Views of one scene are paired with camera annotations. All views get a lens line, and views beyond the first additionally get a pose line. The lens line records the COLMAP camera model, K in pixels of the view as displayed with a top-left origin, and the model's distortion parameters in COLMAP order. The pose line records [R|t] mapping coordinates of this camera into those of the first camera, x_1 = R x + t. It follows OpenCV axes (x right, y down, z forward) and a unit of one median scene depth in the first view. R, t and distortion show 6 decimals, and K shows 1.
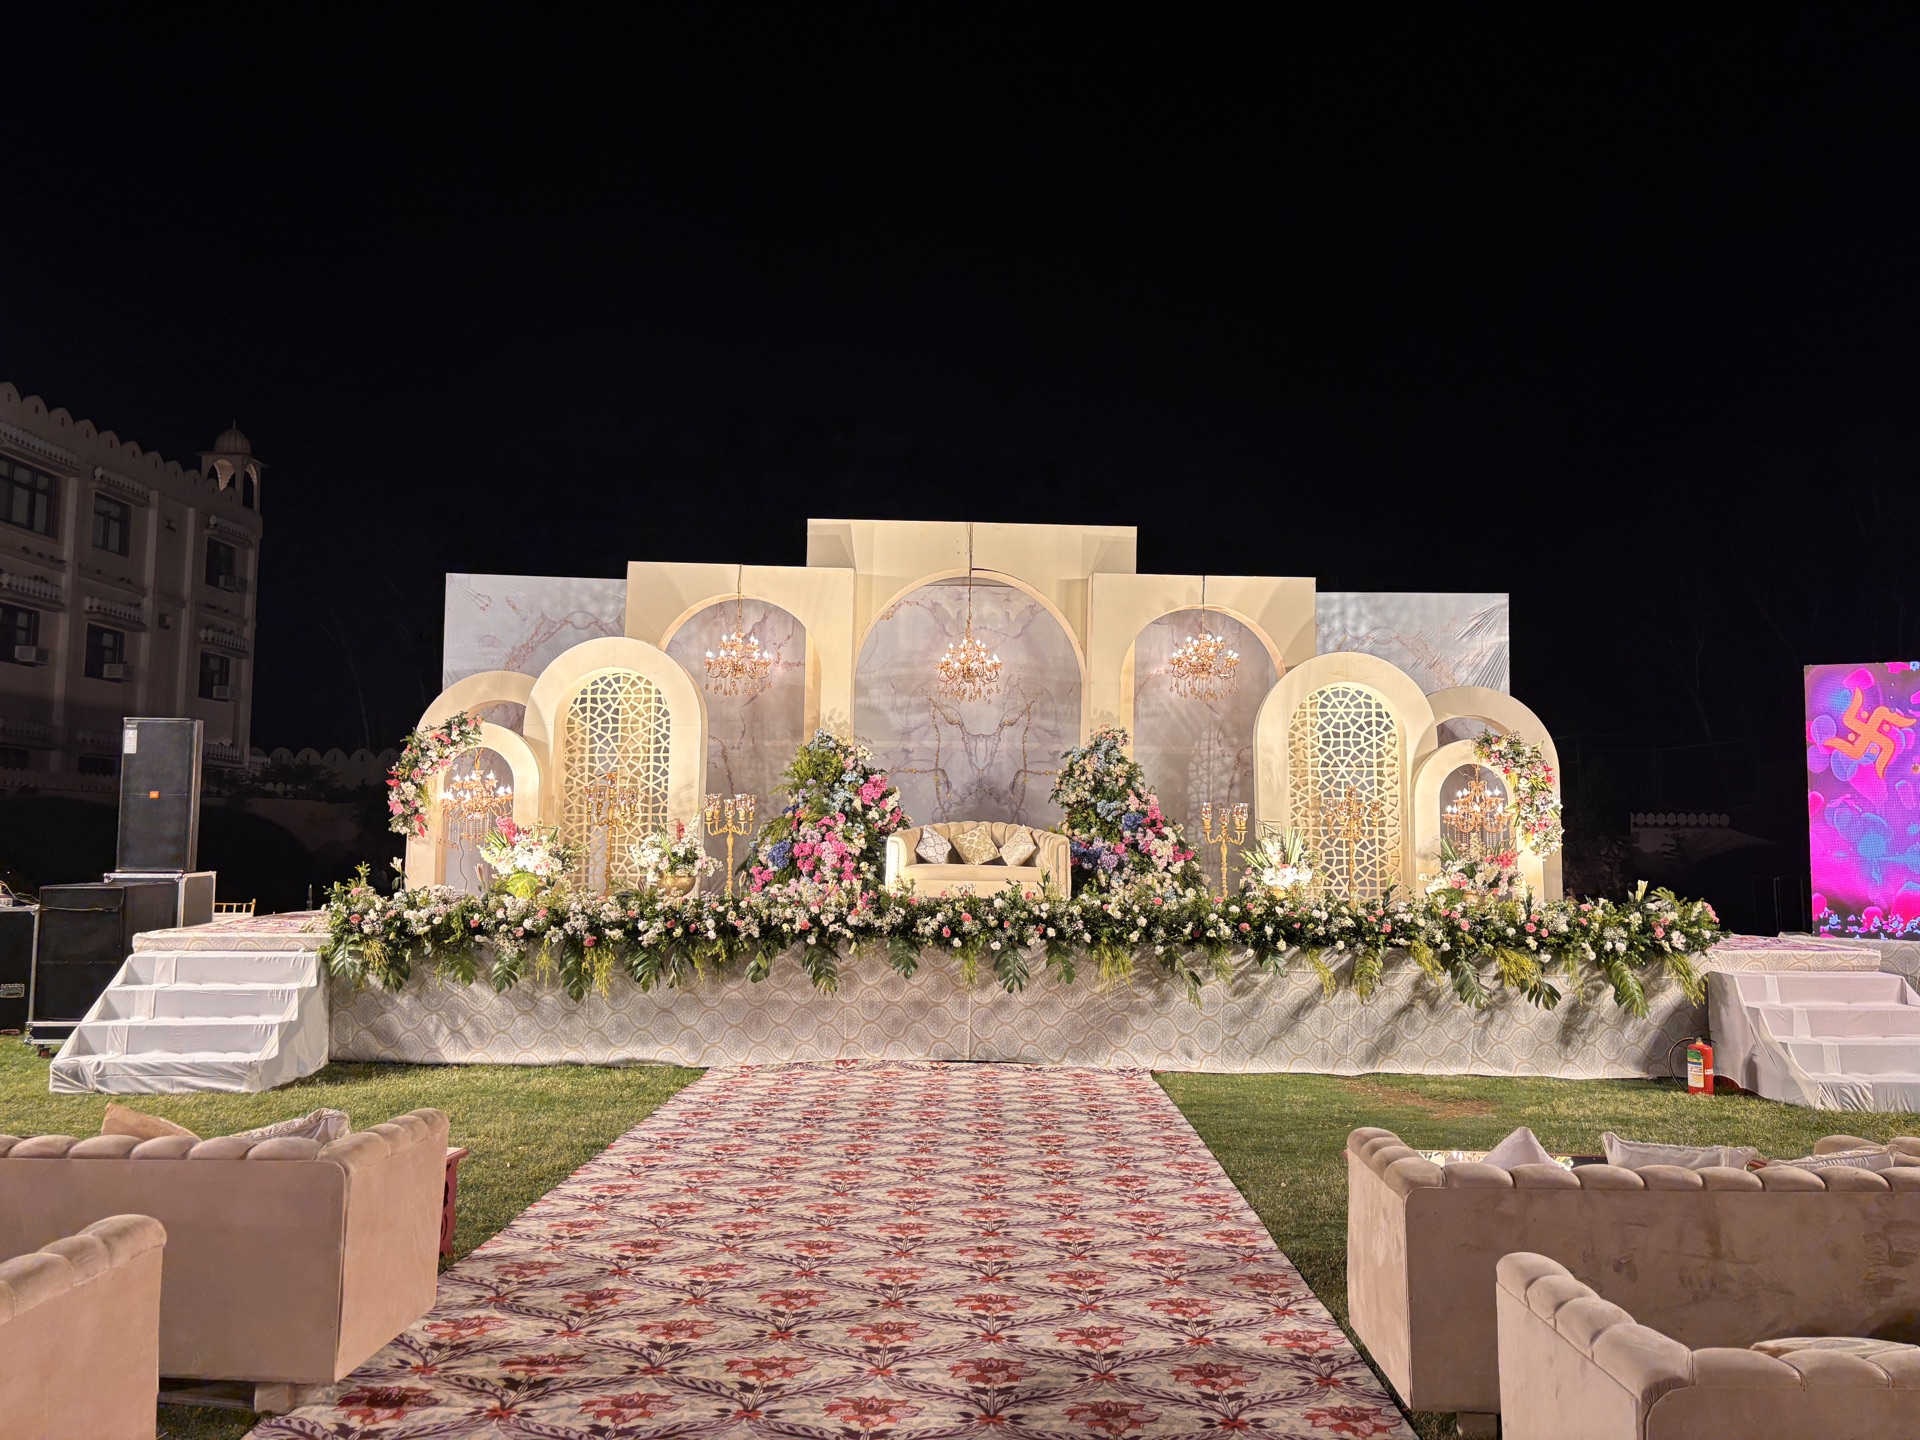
lens RADIAL K [[1457.7, 0, 958.5], [0, 1457.7, 719.9], [0, 0, 1]] dist [0.060425, -0.061065]
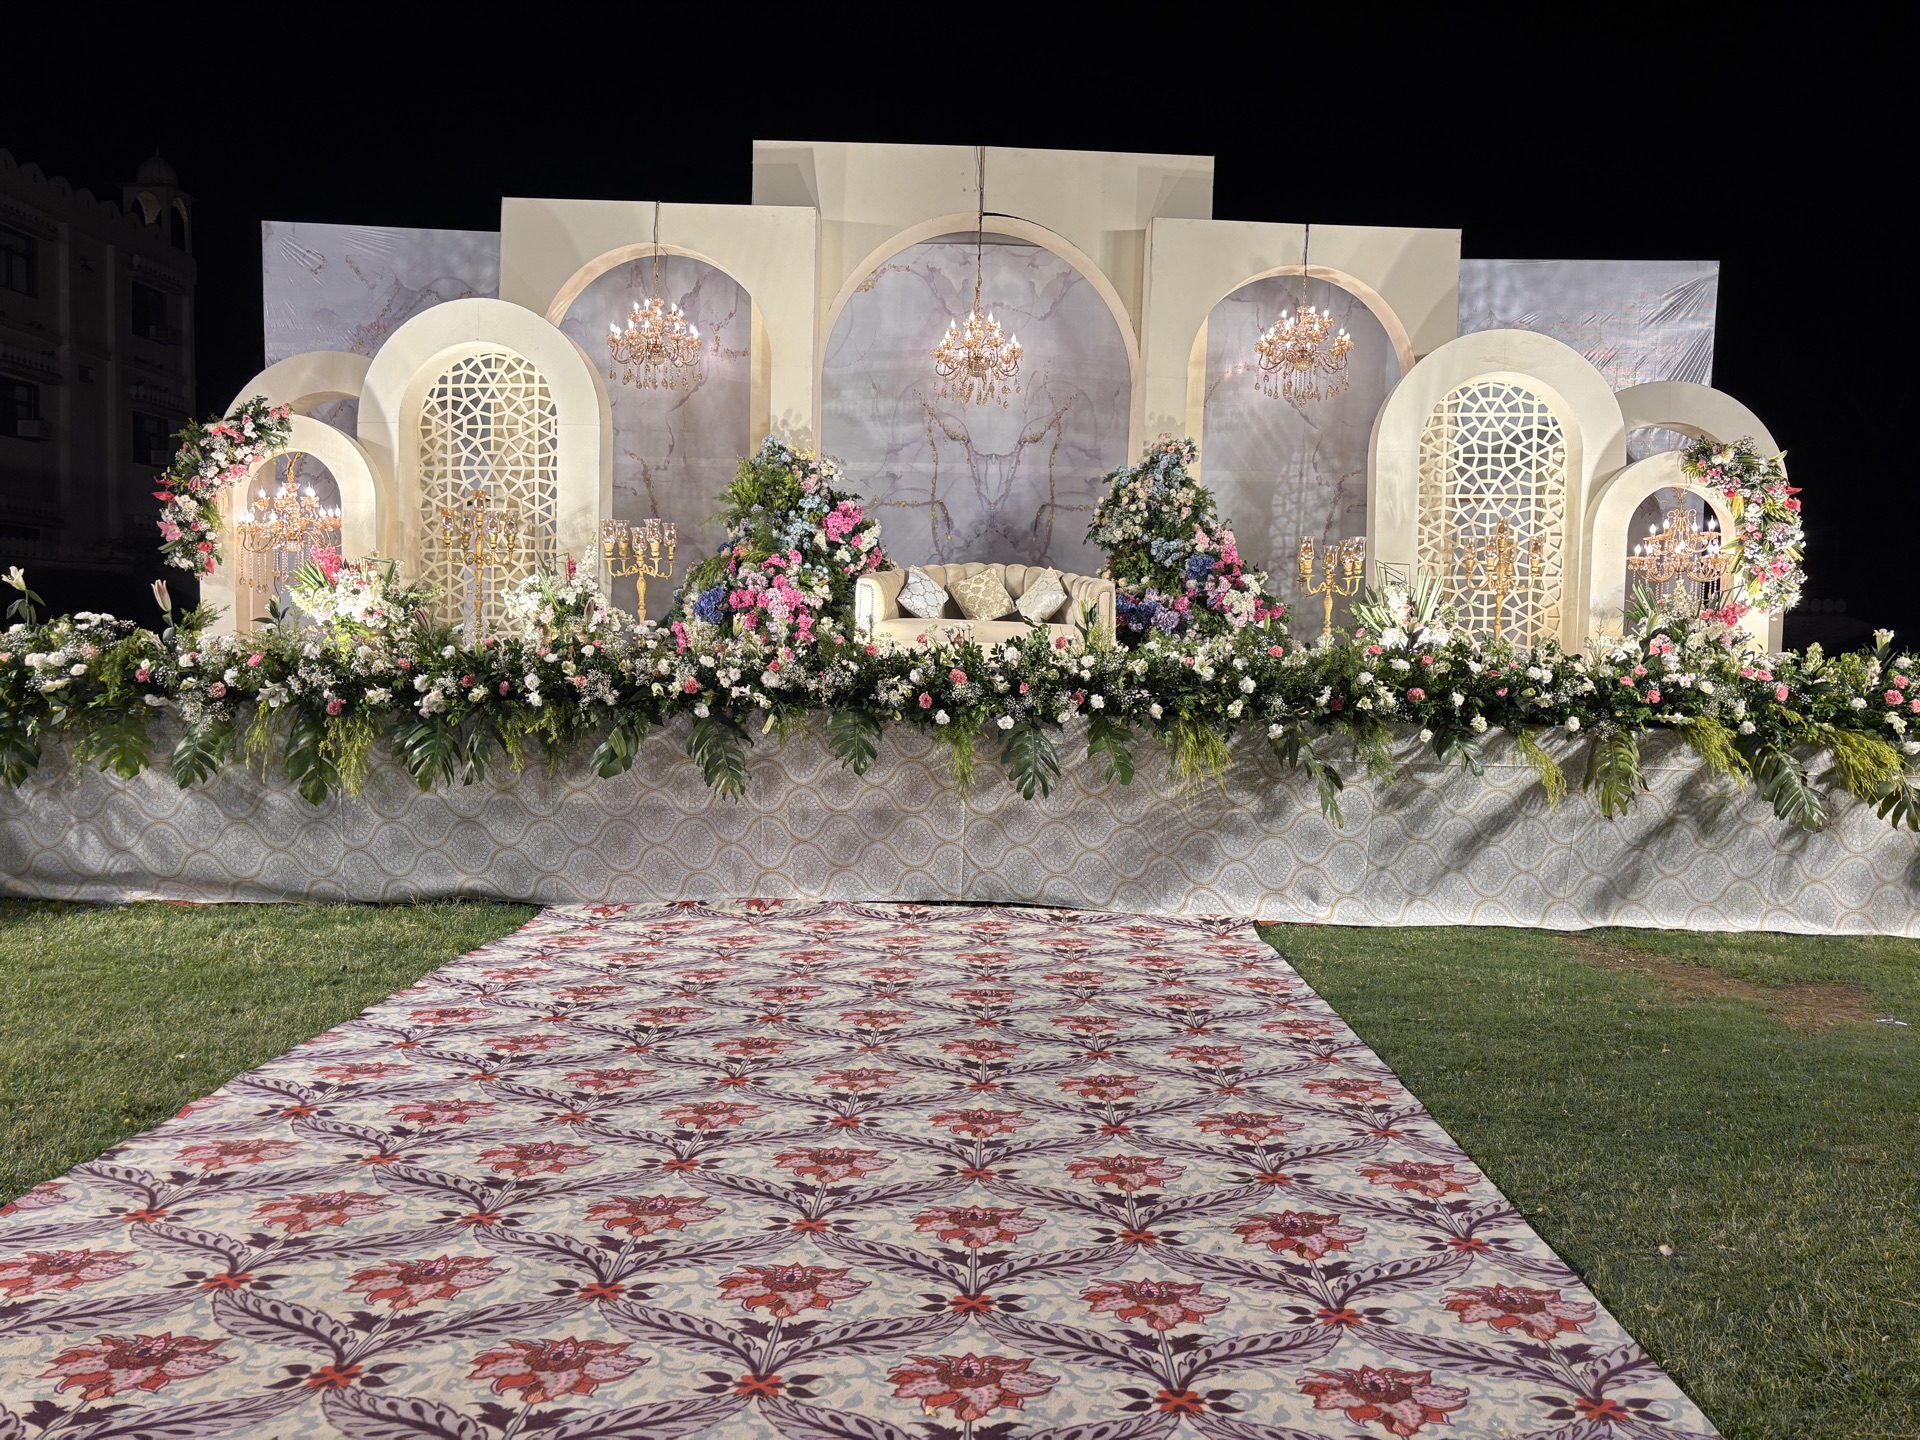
lens RADIAL K [[1457.7, 0, 968.9], [0, 1457.7, 736.4], [0, 0, 1]] dist [0.060425, -0.061065]
pose [[0.999951, 0.008173, -0.005534, 0.009019], [-0.007280, 0.989318, 0.145590, 0.048343], [0.006664, -0.145543, 0.989329, 0.265643]]
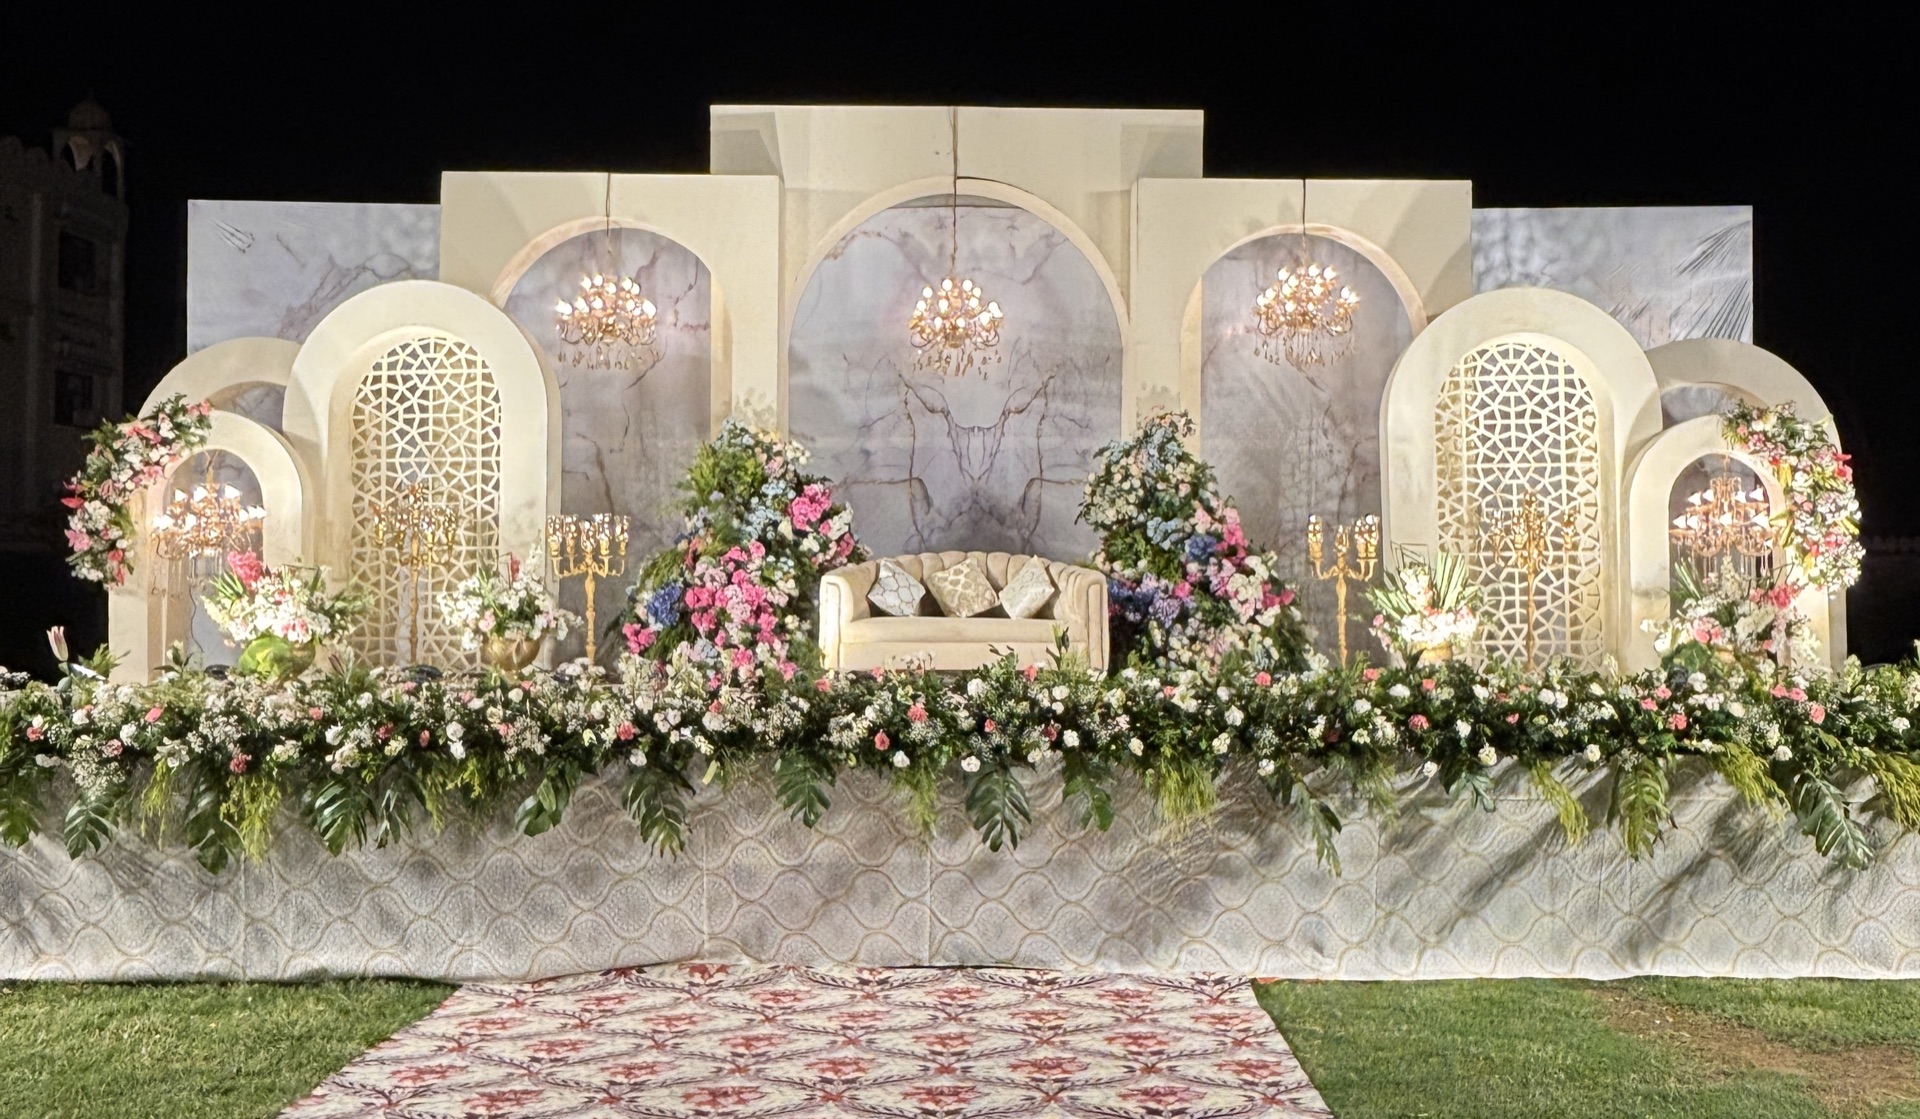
lens RADIAL K [[1625.5, 0, 967.8], [0, 1625.5, 554.7], [0, 0, 1]] dist [0.064775, -0.099216]
pose [[0.999834, -0.013992, -0.011689, 0.021783], [0.014692, 0.997959, 0.062149, 0.024668], [0.010796, -0.062310, 0.997998, 0.257837]]
